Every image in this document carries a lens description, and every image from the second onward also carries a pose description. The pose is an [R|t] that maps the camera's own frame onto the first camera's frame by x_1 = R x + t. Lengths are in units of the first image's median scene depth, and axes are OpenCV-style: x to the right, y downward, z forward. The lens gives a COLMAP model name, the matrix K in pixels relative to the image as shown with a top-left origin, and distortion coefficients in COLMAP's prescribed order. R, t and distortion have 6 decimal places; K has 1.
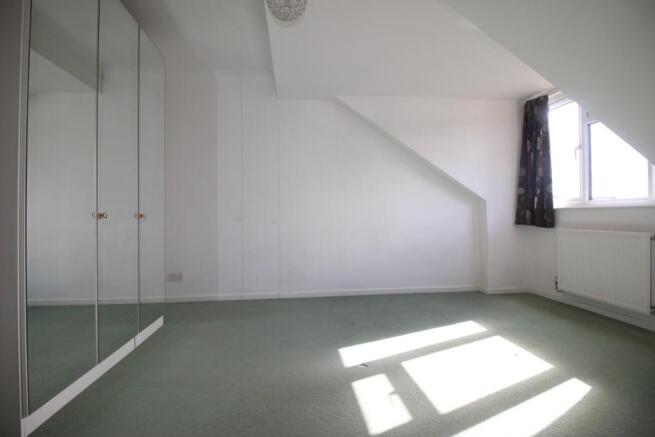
lens RADIAL K [[304.0, 0, 329.5], [0, 304.0, 217.8], [0, 0, 1]] dist [-0.013104, -0.000403]
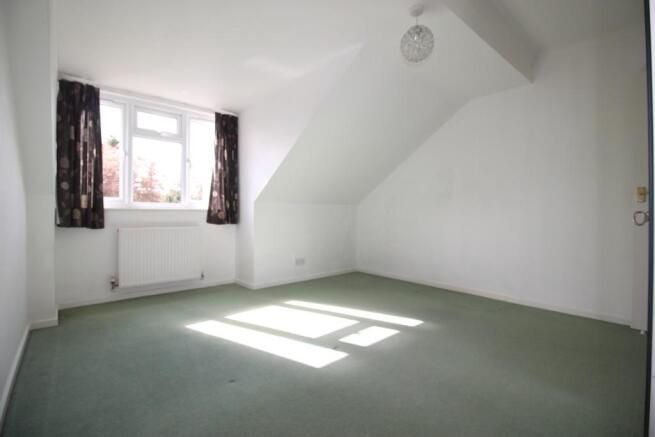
lens RADIAL K [[304.0, 0, 323.7], [0, 304.0, 216.9], [0, 0, 1]] dist [-0.013104, -0.000403]
pose [[-0.560346, -0.012497, 0.828164, -0.445642], [-0.006155, 0.999921, 0.010924, -0.018417], [-0.828236, 0.001023, -0.560379, 0.914387]]
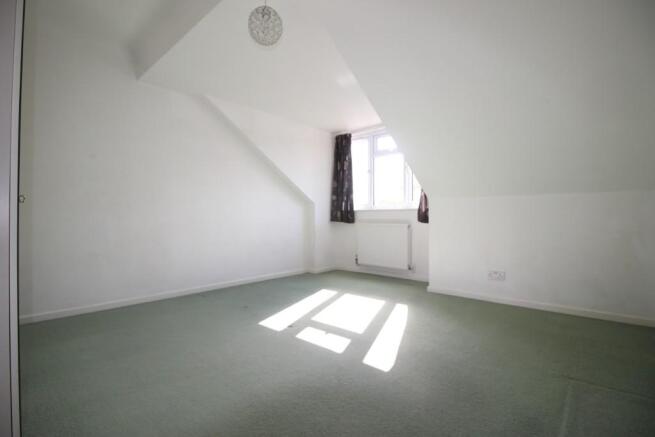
lens RADIAL K [[304.0, 0, 323.7], [0, 304.0, 218.6], [0, 0, 1]] dist [-0.013104, -0.000403]
pose [[0.757924, 0.001860, 0.652340, -0.342006], [-0.001598, 0.999998, -0.000994, 0.011313], [-0.652341, -0.000289, 0.757925, -0.045268]]
